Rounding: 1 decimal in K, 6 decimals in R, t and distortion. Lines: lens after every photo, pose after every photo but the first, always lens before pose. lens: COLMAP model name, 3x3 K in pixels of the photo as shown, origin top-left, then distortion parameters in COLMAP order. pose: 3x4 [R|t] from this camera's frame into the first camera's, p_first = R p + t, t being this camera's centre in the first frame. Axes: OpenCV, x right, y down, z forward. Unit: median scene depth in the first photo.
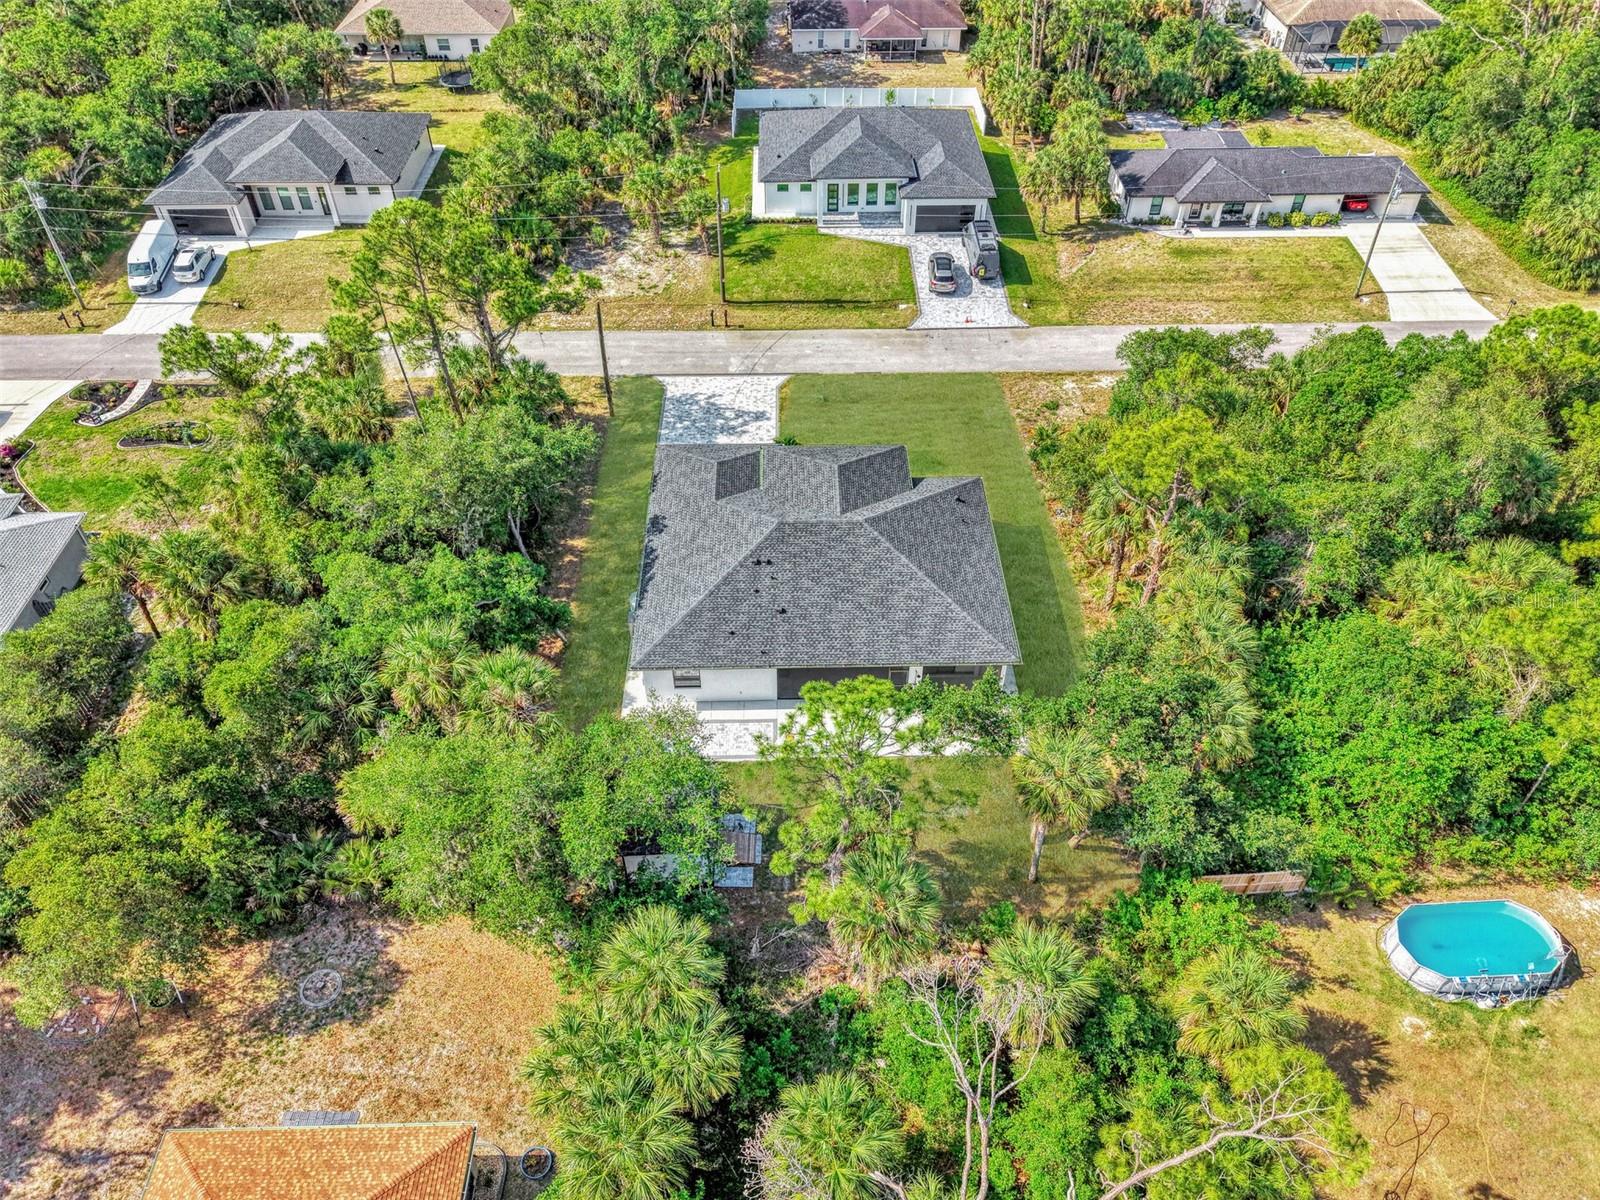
lens RADIAL K [[1150.3, 0, 800.6], [0, 1150.3, 550.4], [0, 0, 1]] dist [0.103295, -0.000237]
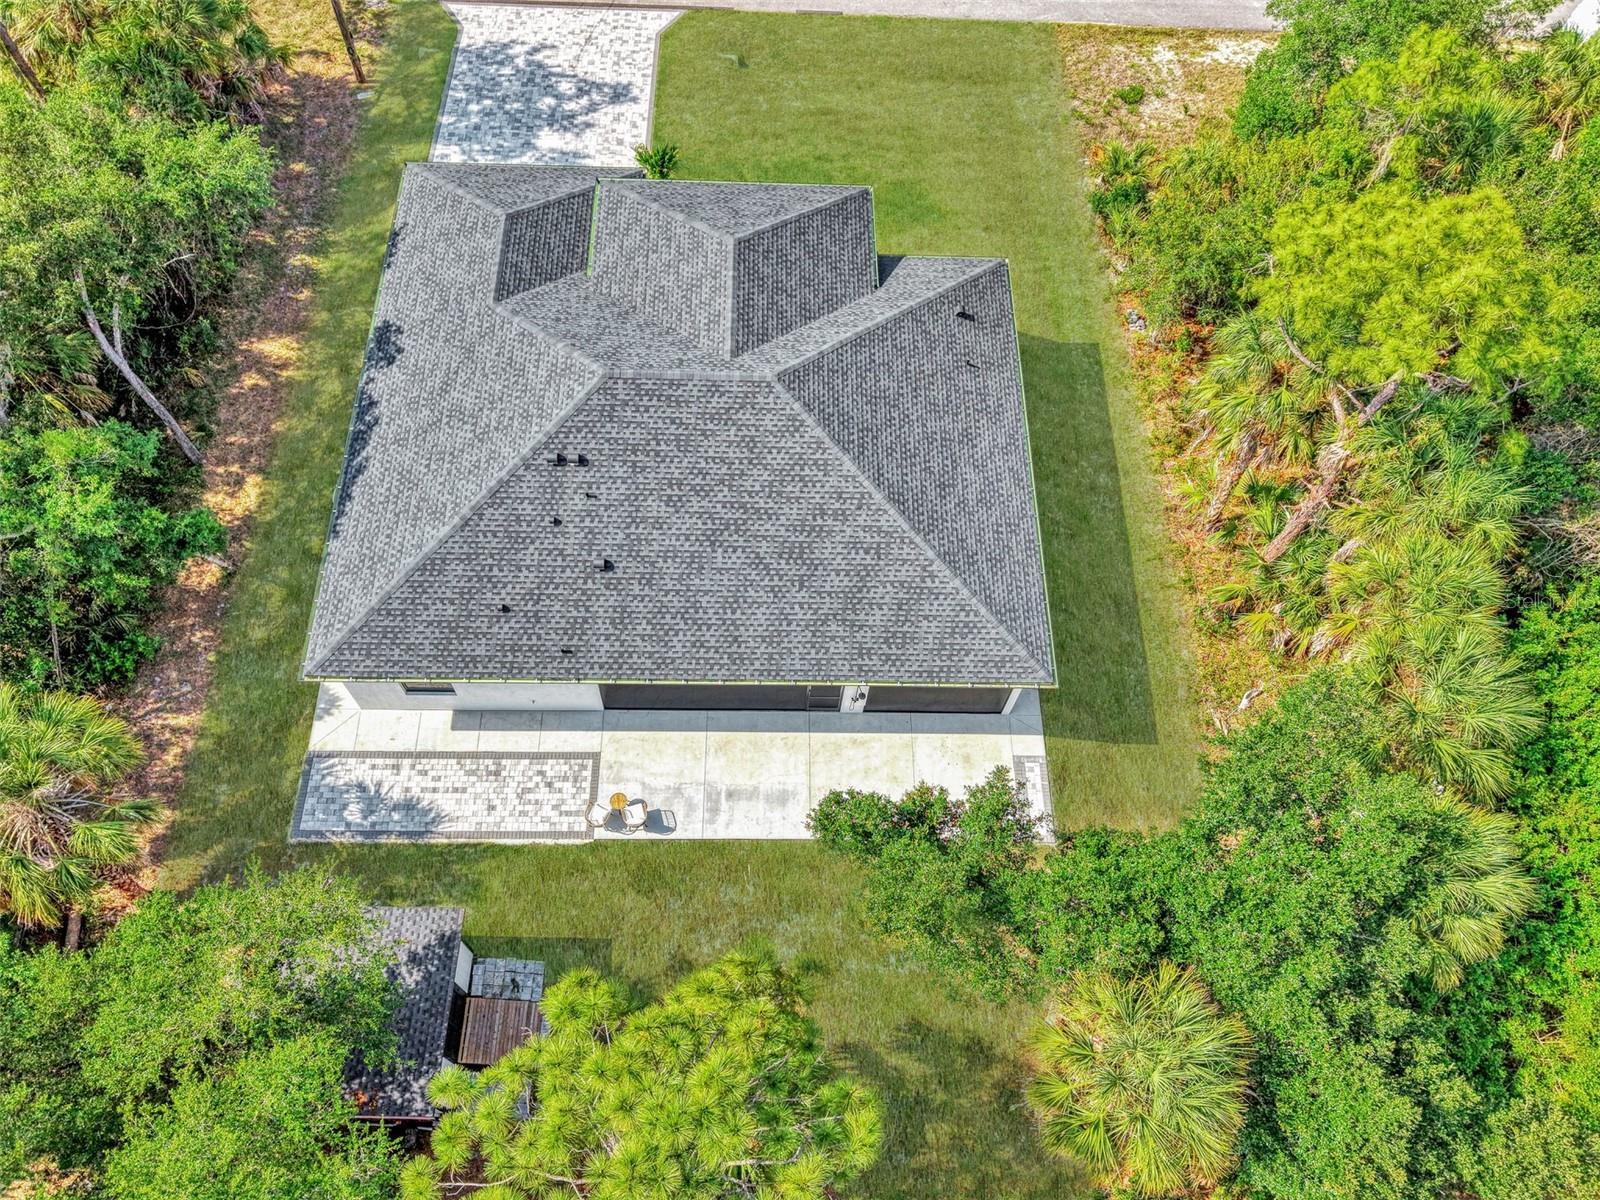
lens RADIAL K [[1201.3, 0, 789.3], [0, 1201.3, 620.4], [0, 0, 1]] dist [0.003074, -0.001597]
pose [[0.999024, 0.031204, 0.031257, 0.037594], [-0.040129, 0.936919, 0.347235, -0.084678], [-0.018450, -0.348150, 0.937257, 0.366751]]
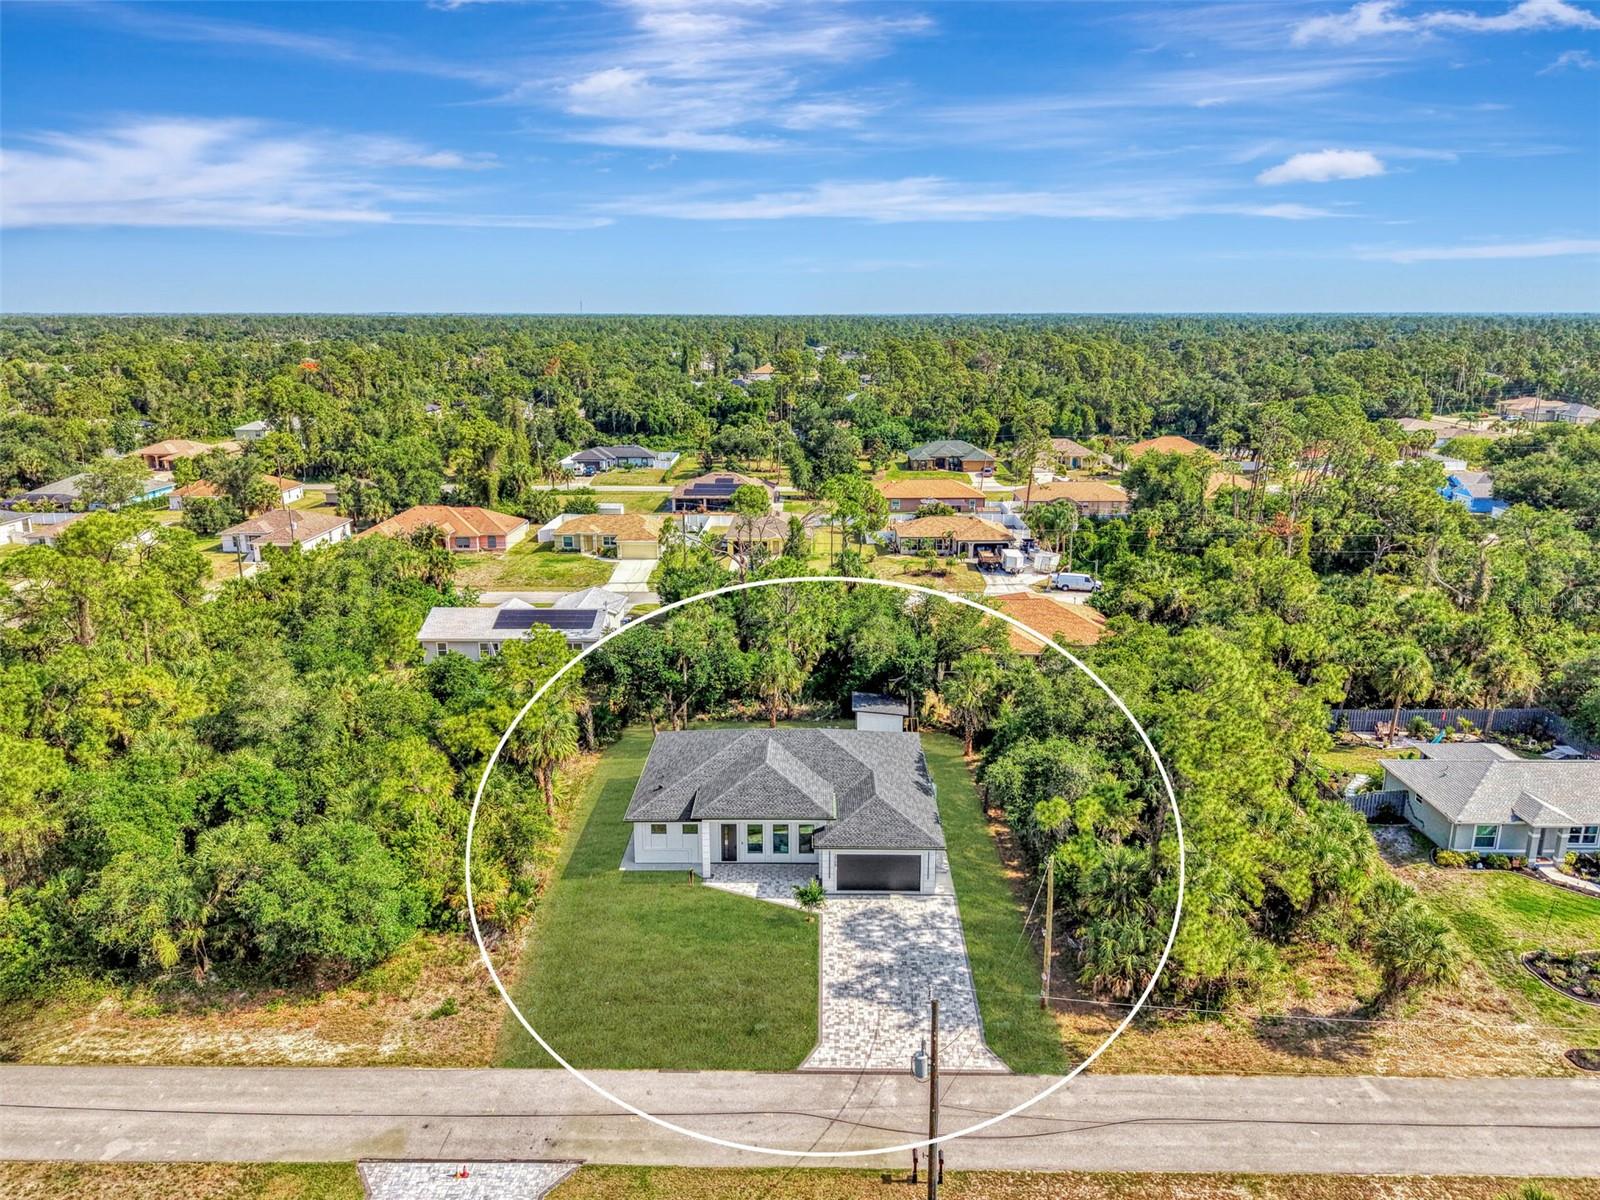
lens RADIAL K [[1206.1, 0, 822.4], [0, 1206.1, 557.4], [0, 0, 1]] dist [0.041528, -0.000377]
pose [[-0.999866, -0.001252, 0.016350, -0.035535], [0.012507, 0.586637, 0.809753, -0.948244], [-0.010605, 0.809849, -0.586543, 1.265888]]
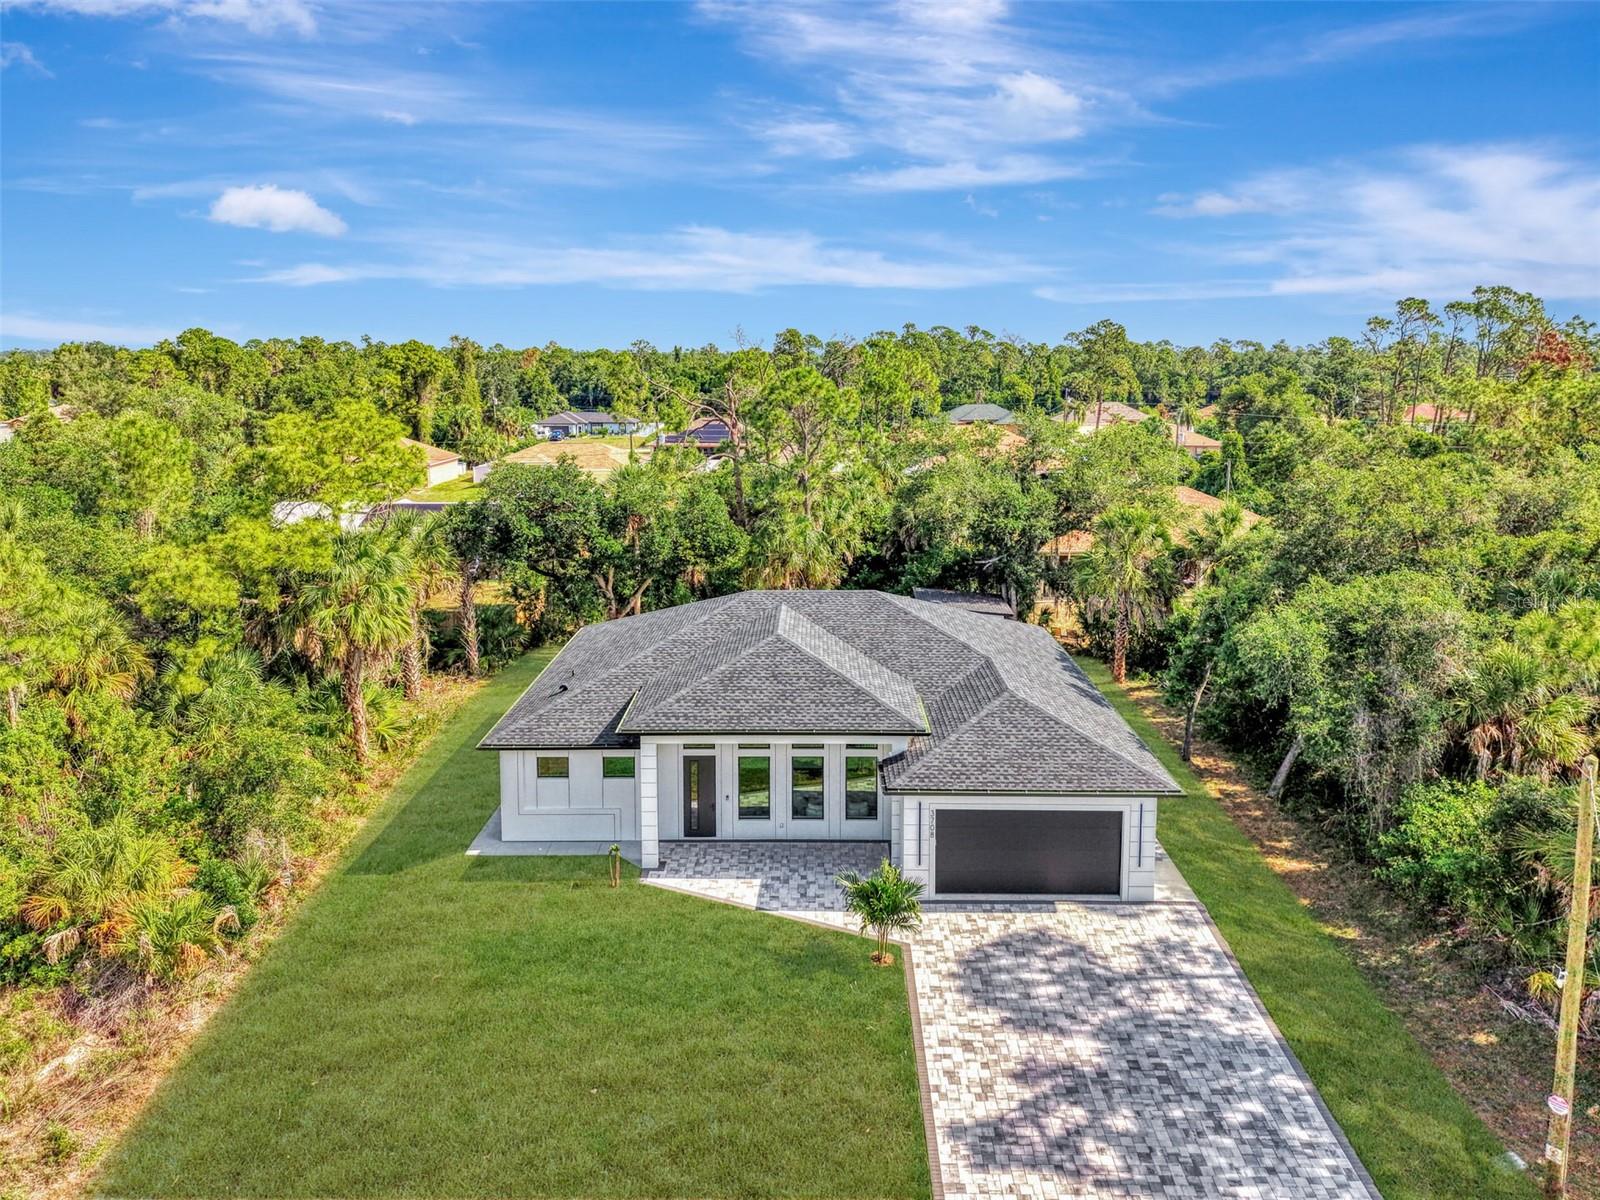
lens RADIAL K [[1197.9, 0, 813.6], [0, 1197.9, 488.6], [0, 0, 1]] dist [0.003245, 0.003881]
pose [[-0.999782, 0.004495, 0.020392, 0.001178], [0.018144, 0.670342, 0.741830, -0.451067], [-0.010335, 0.742038, -0.670278, 1.103420]]
